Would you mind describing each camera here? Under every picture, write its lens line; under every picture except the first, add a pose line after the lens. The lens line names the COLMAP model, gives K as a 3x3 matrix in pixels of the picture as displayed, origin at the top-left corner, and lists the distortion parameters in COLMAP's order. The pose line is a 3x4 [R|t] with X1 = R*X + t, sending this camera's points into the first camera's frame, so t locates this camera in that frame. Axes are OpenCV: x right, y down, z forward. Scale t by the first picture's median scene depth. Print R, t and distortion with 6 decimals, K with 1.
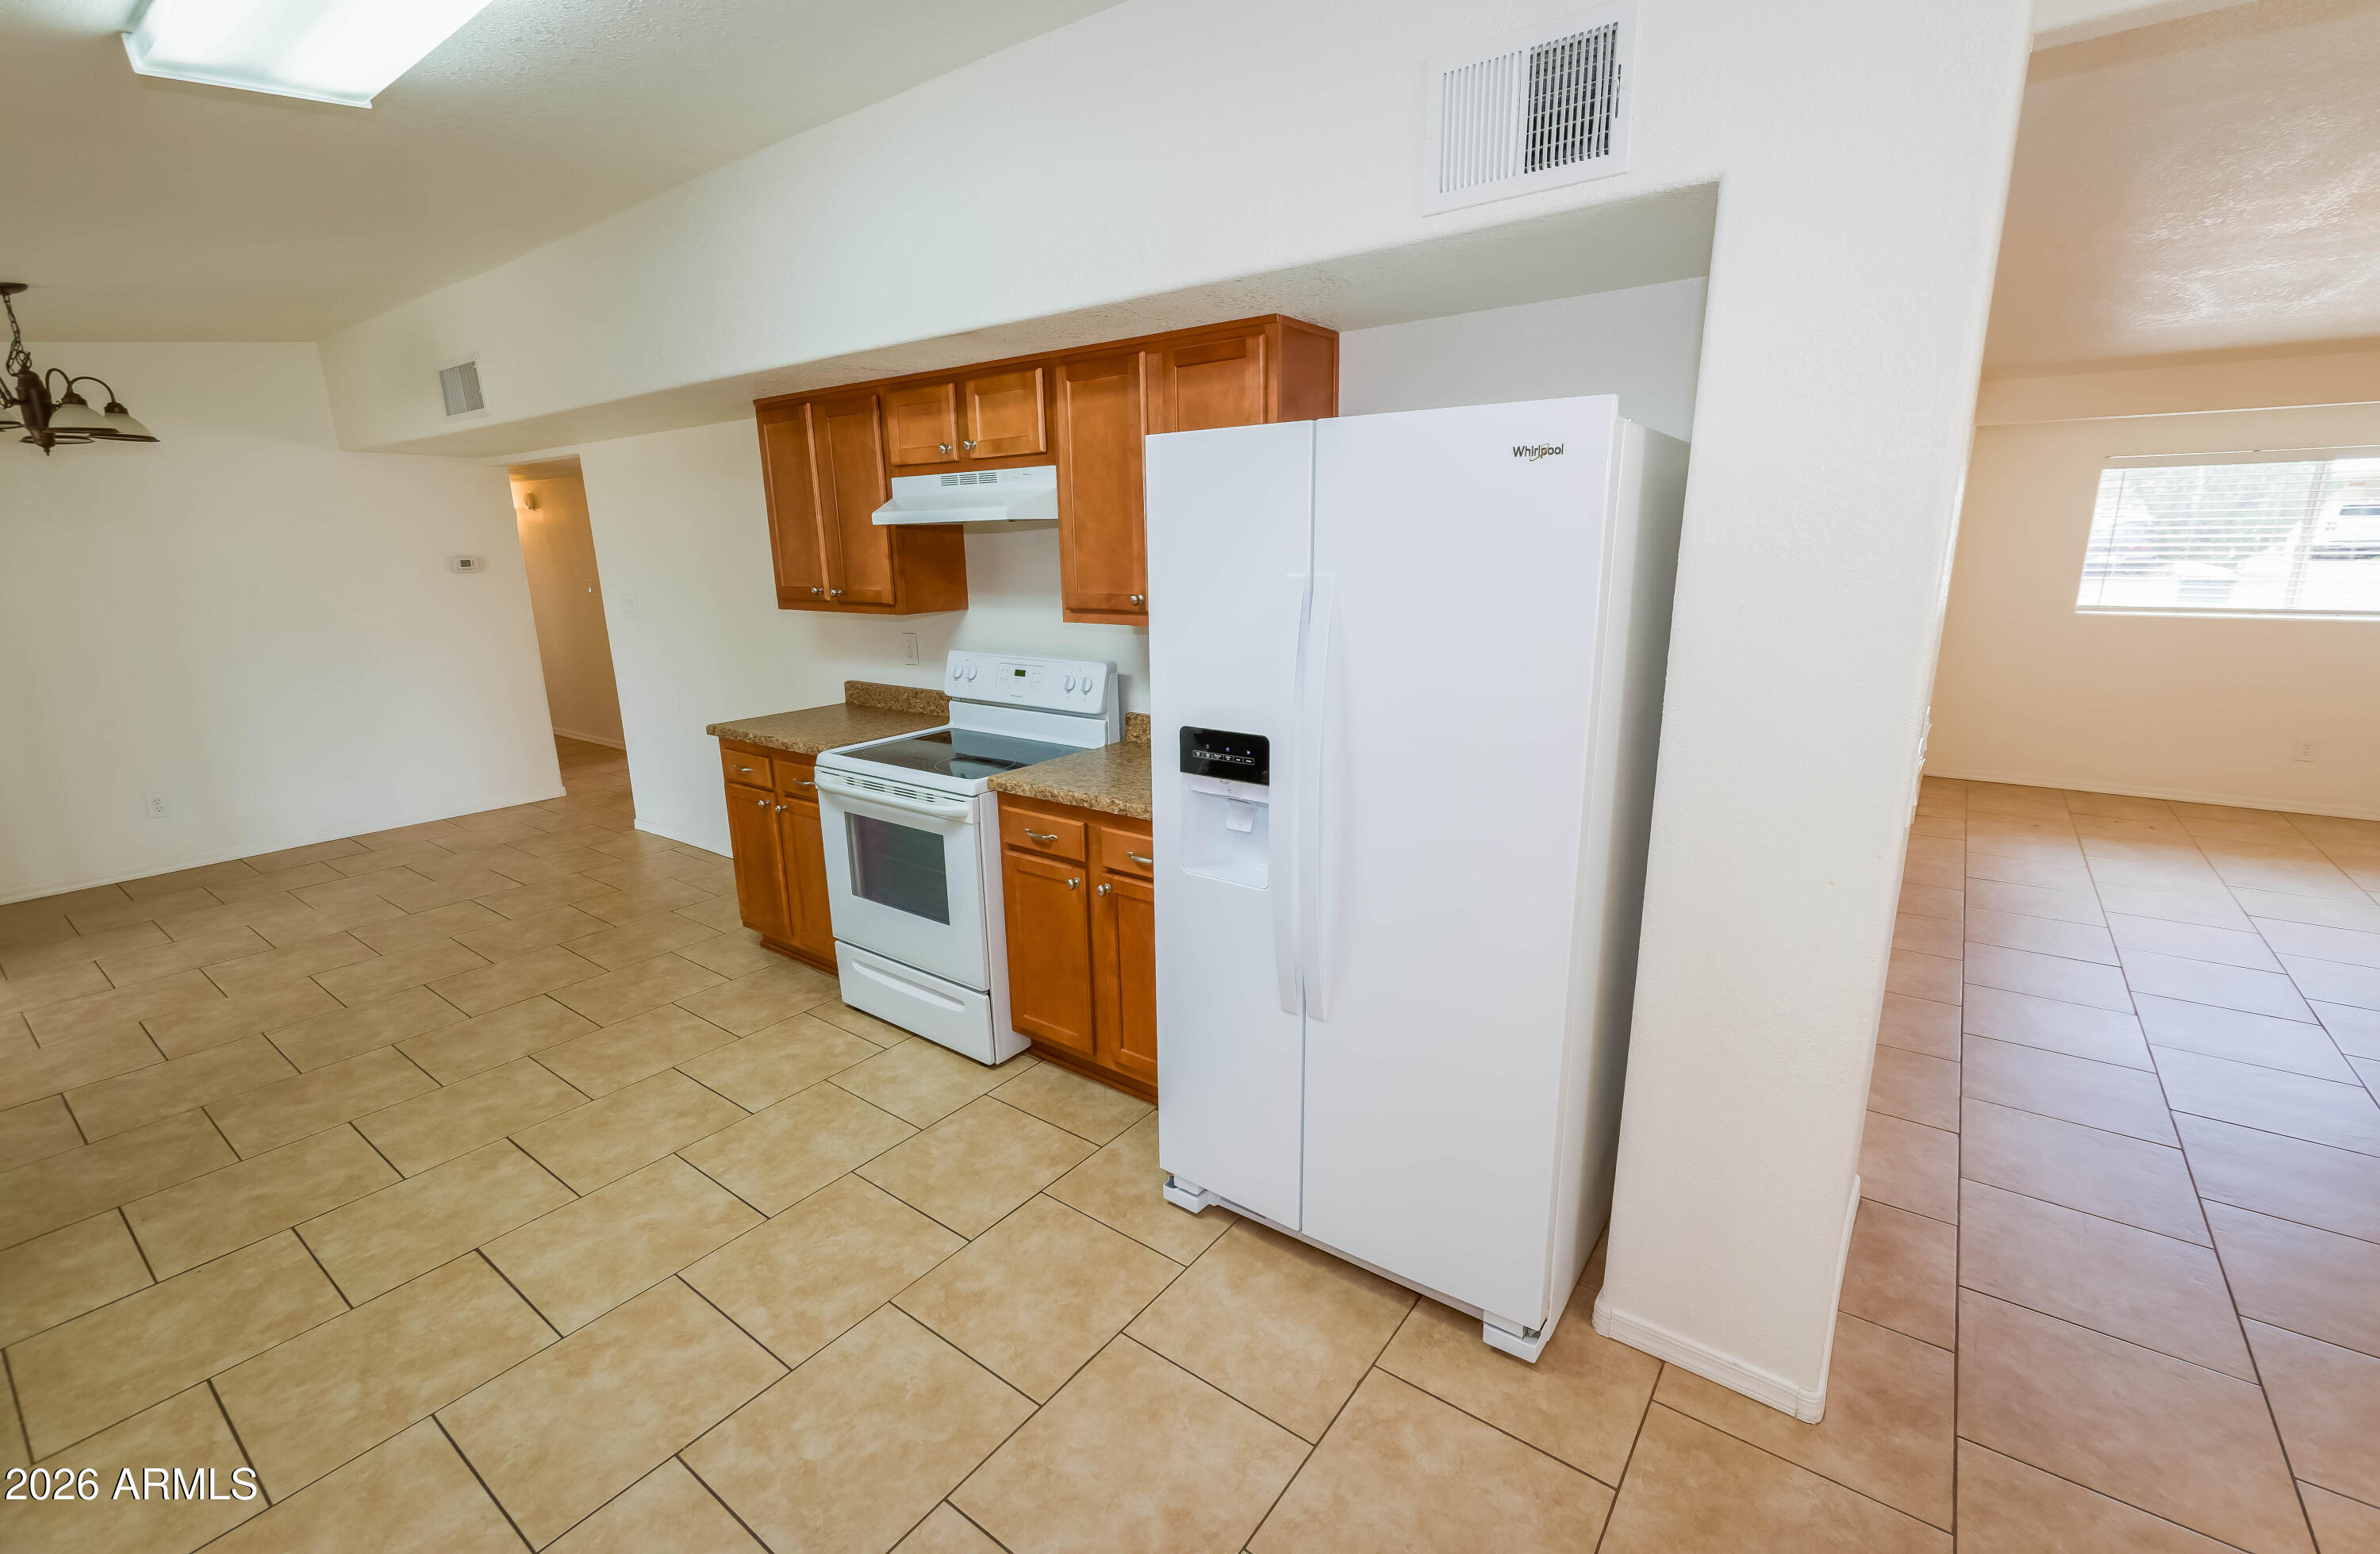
lens RADIAL K [[1008.9, 0, 1201.1], [0, 1008.9, 782.4], [0, 0, 1]] dist [0.002607, -0.000525]
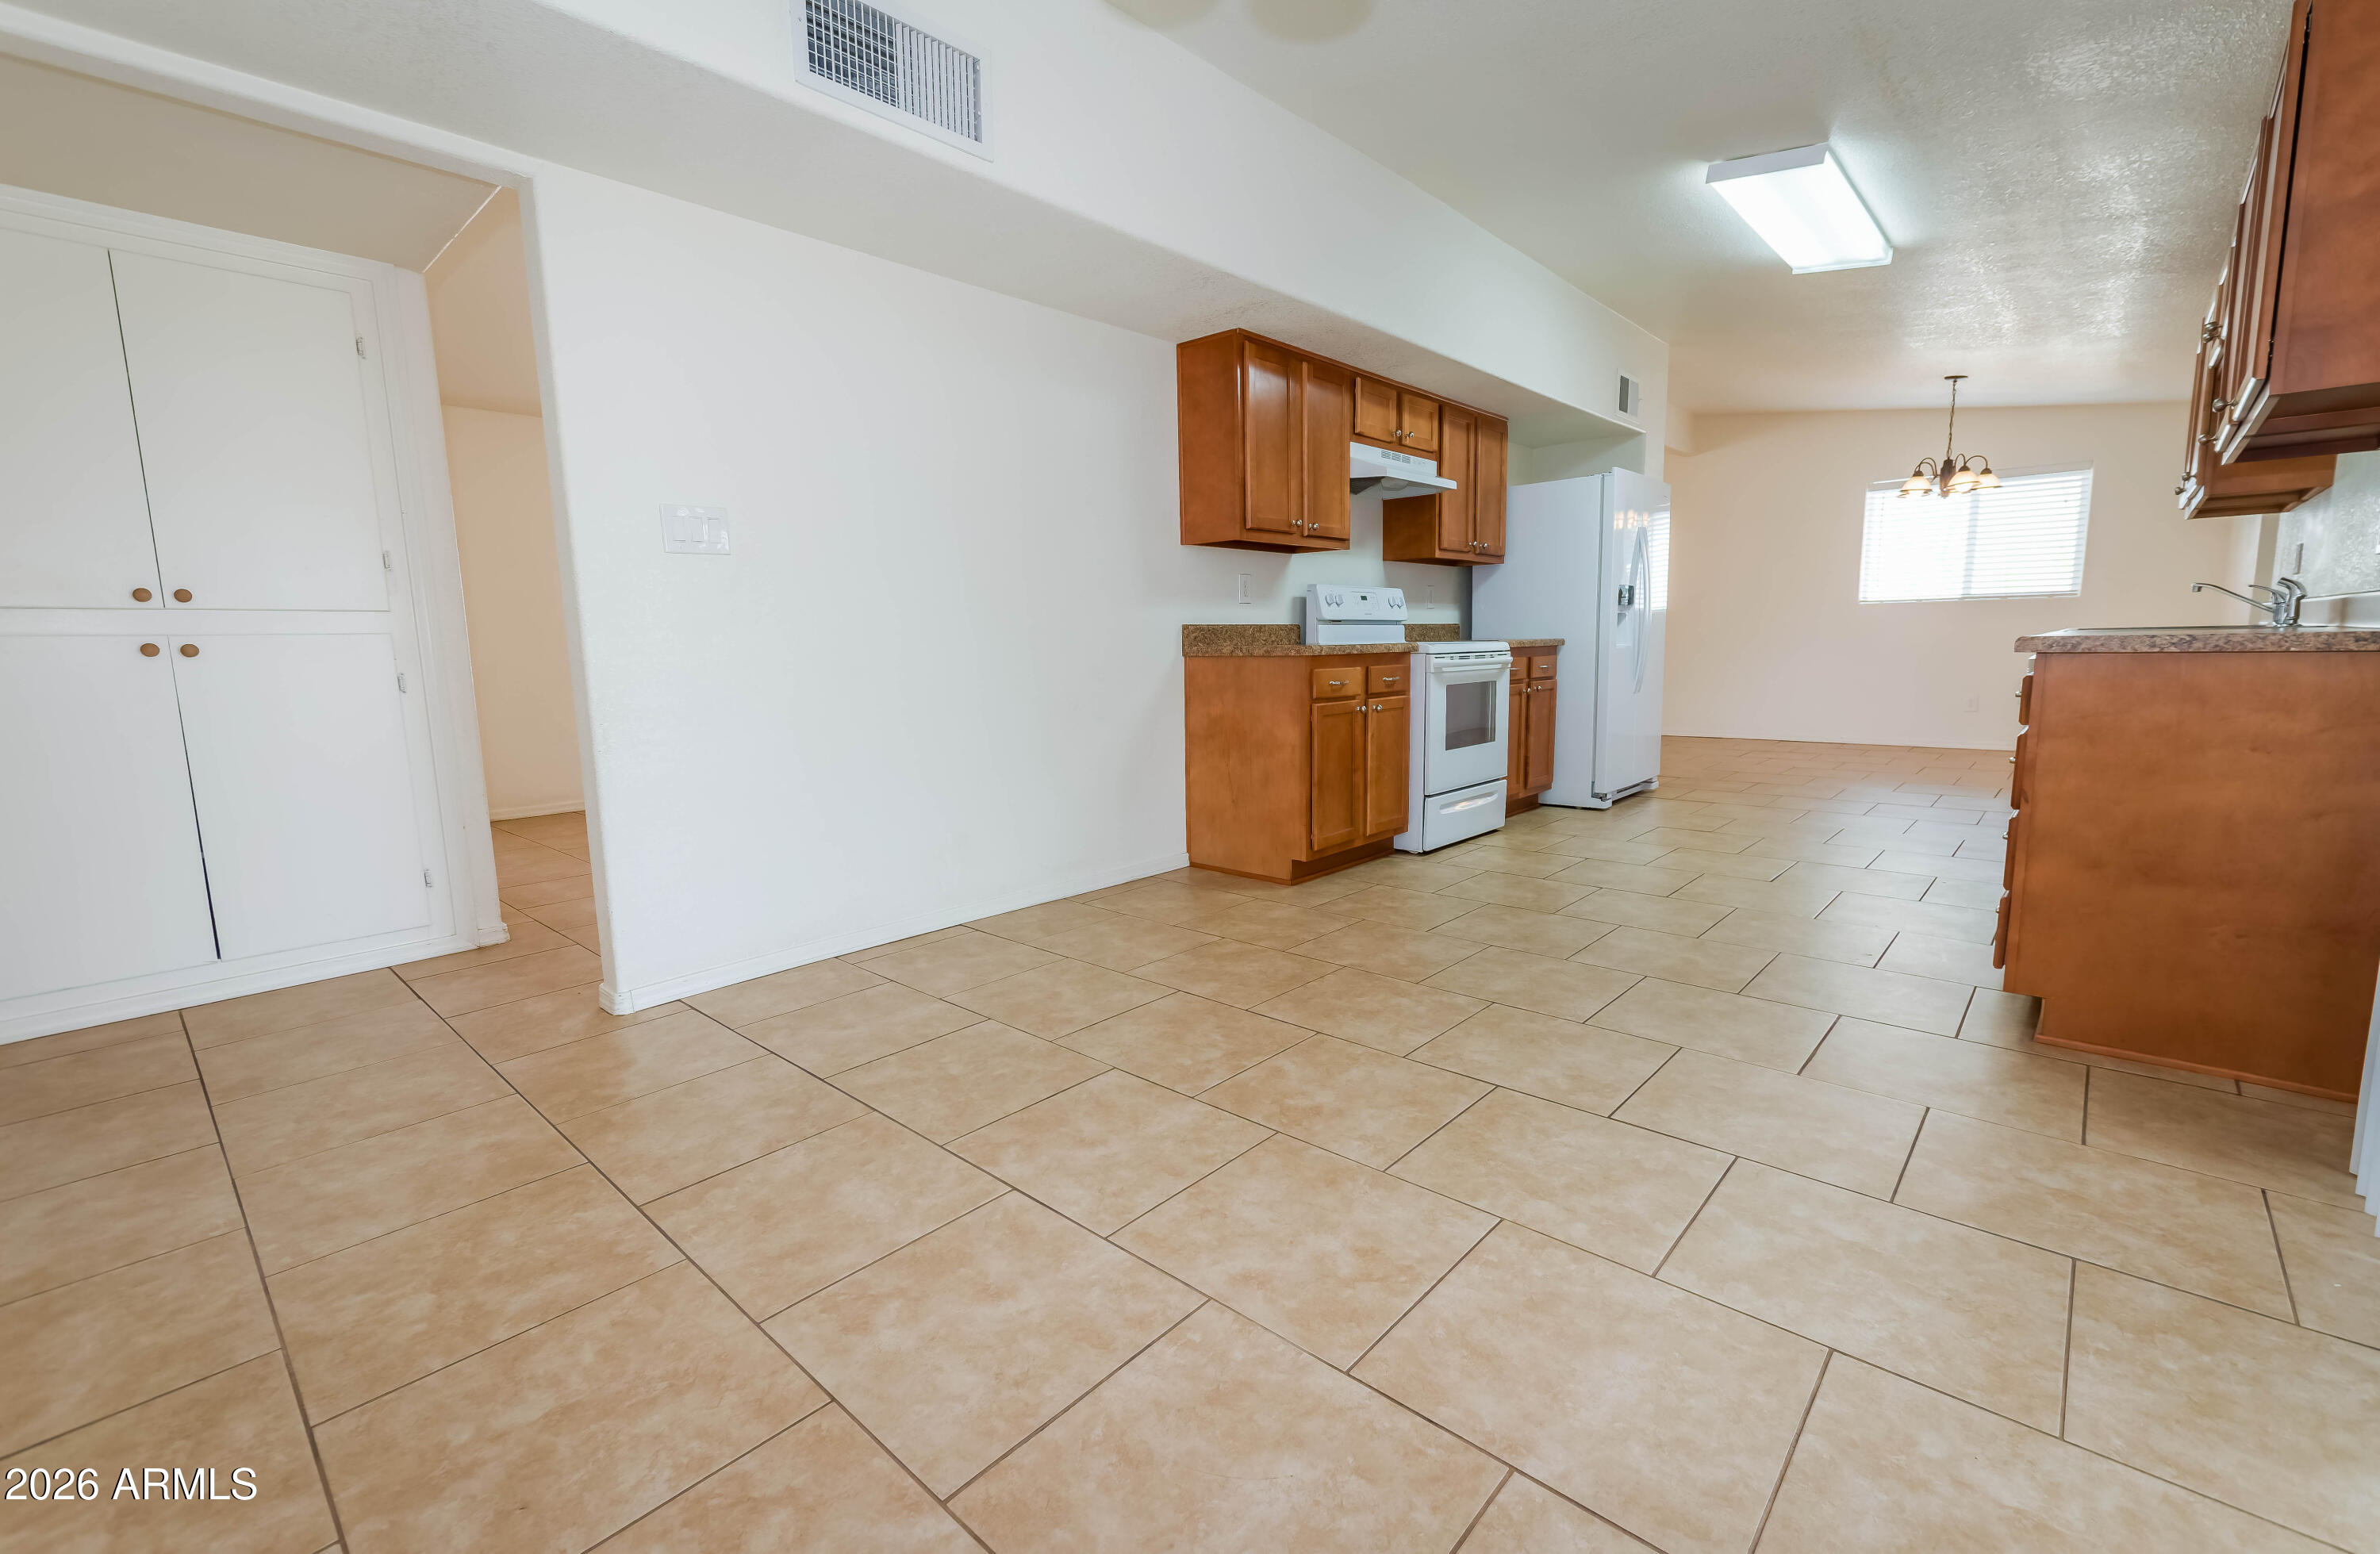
lens RADIAL K [[1008.9, 0, 1188.1], [0, 1008.9, 785.8], [0, 0, 1]] dist [0.002607, -0.000525]
pose [[0.104246, -0.126751, 0.986441, -1.638354], [0.255839, 0.961885, 0.096559, -0.057123], [-0.961082, 0.242304, 0.132701, 1.127178]]
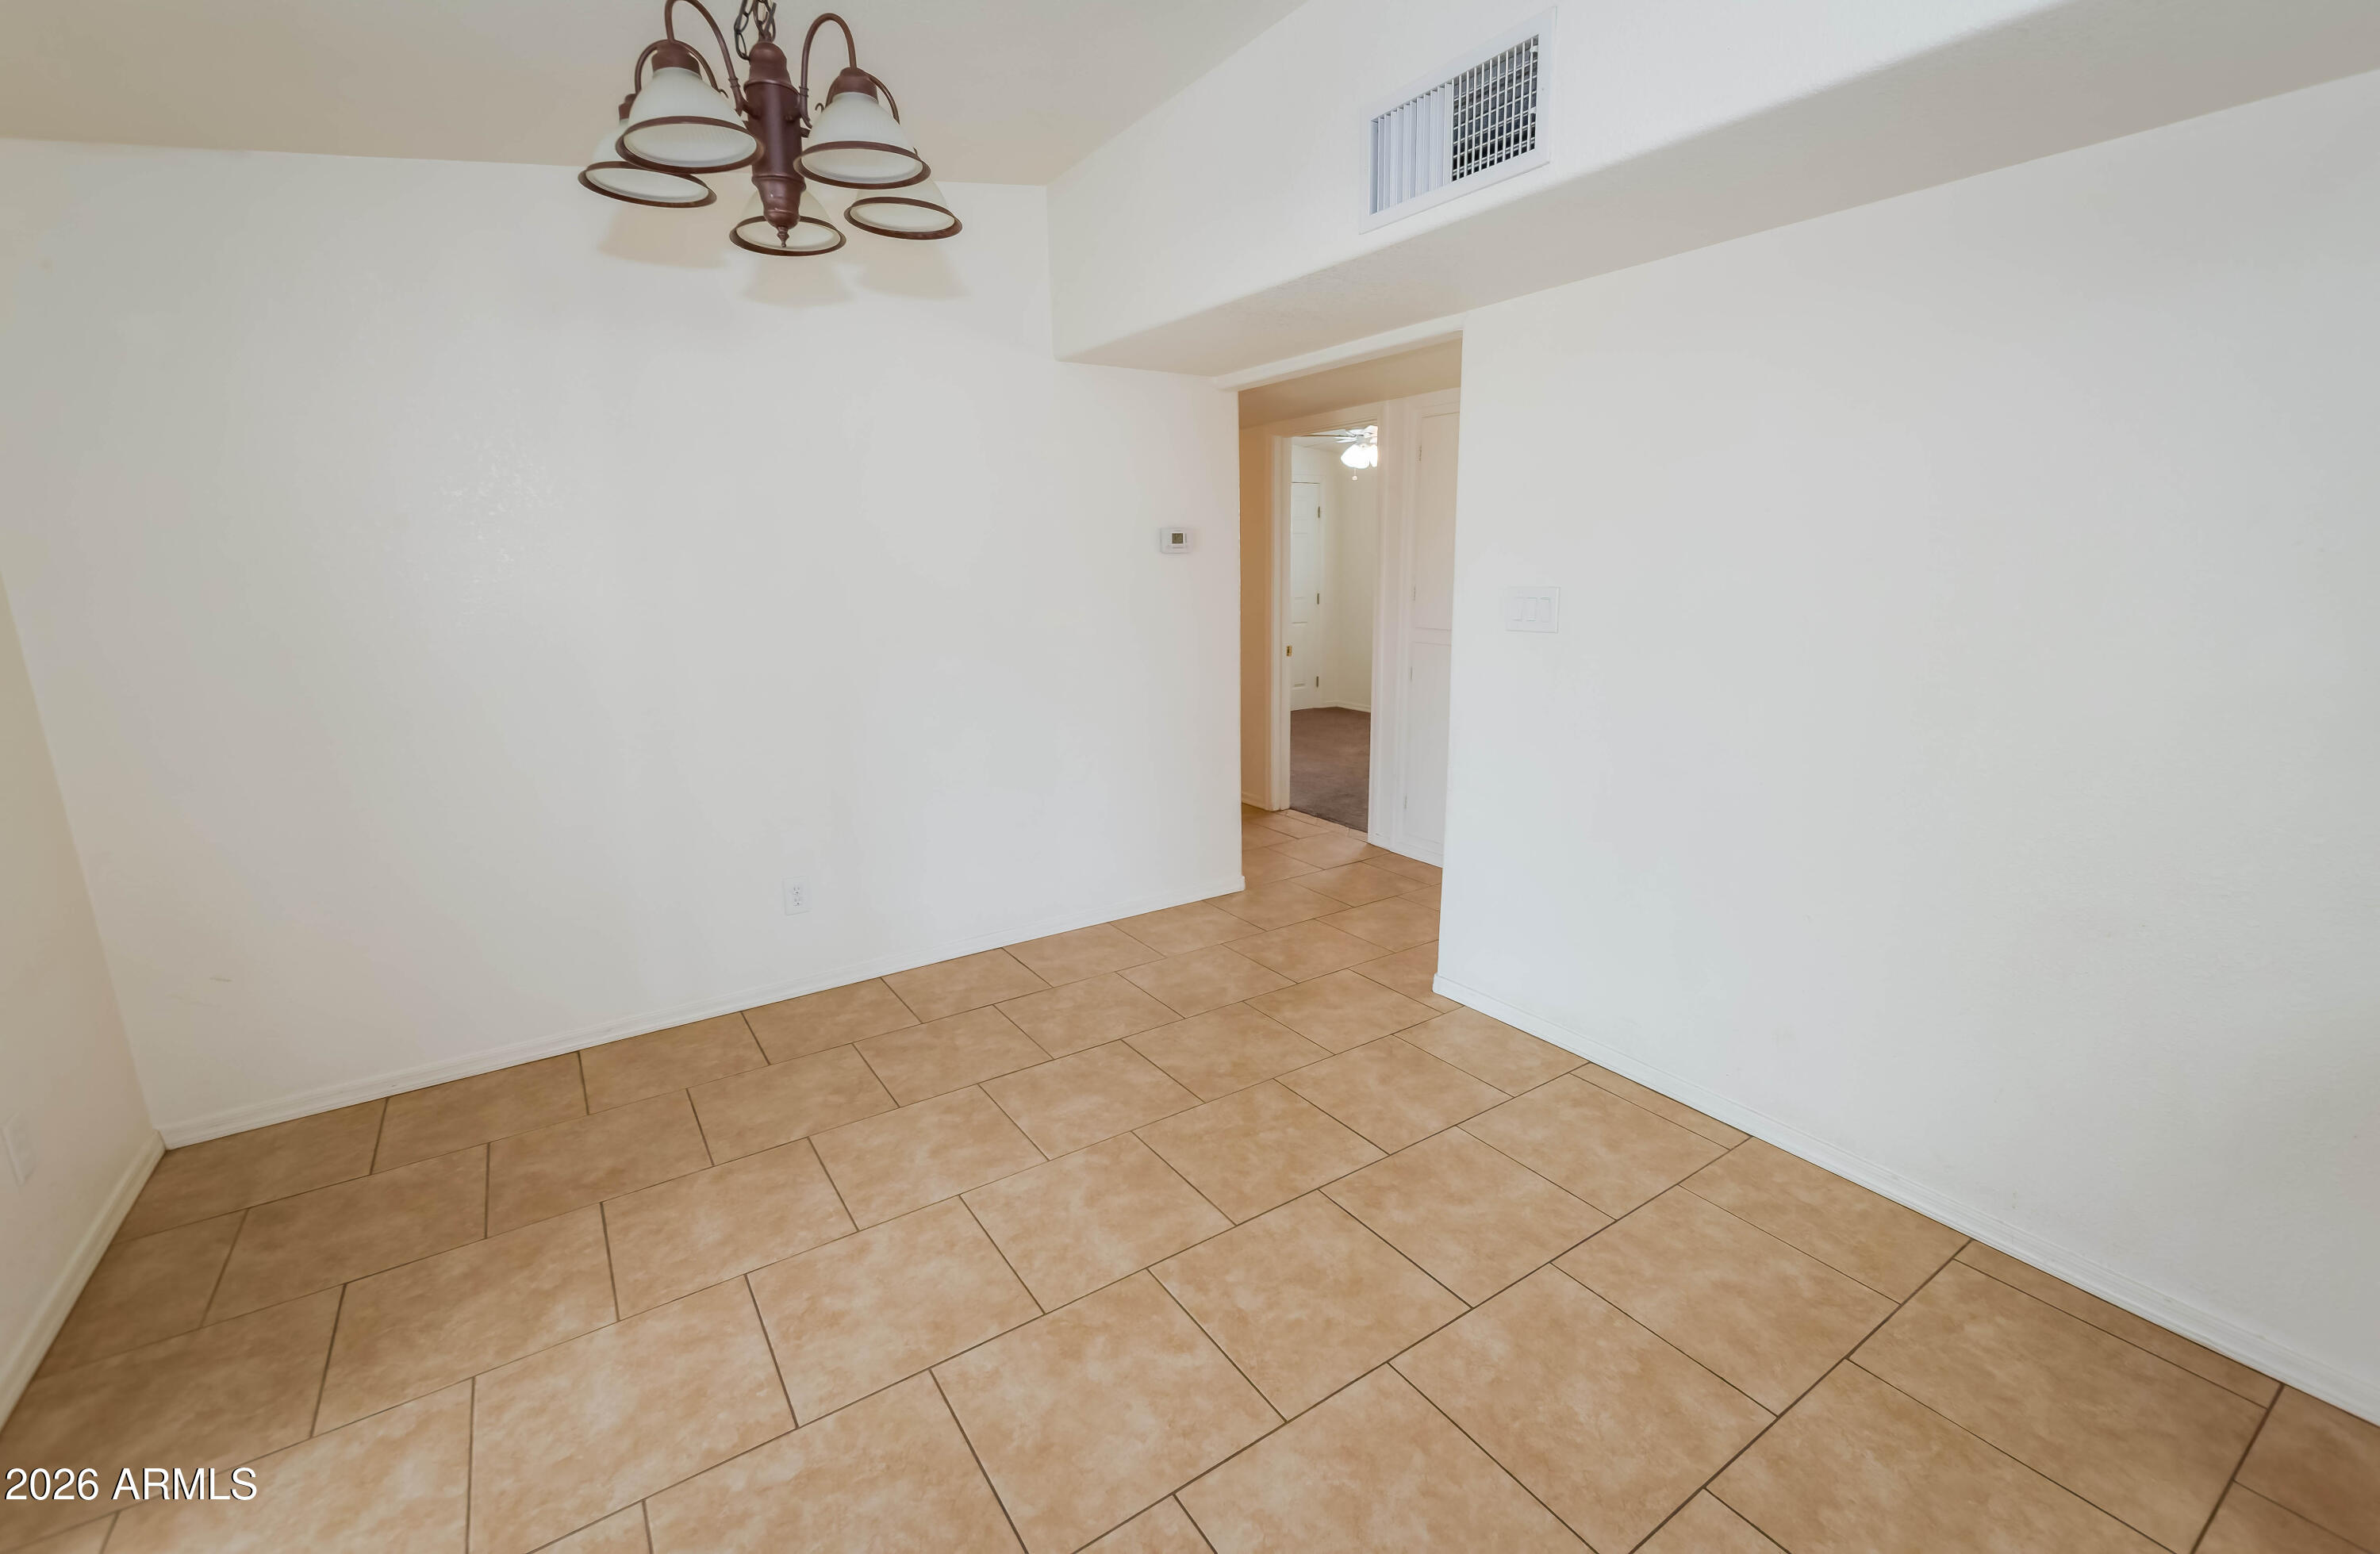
lens RADIAL K [[1008.9, 0, 1193.4], [0, 1008.9, 785.8], [0, 0, 1]] dist [0.002607, -0.000525]
pose [[0.940808, 0.079603, -0.329458, -0.857666], [-0.082852, 0.996553, 0.004190, -0.107390], [0.328656, 0.023354, 0.944161, 0.686056]]
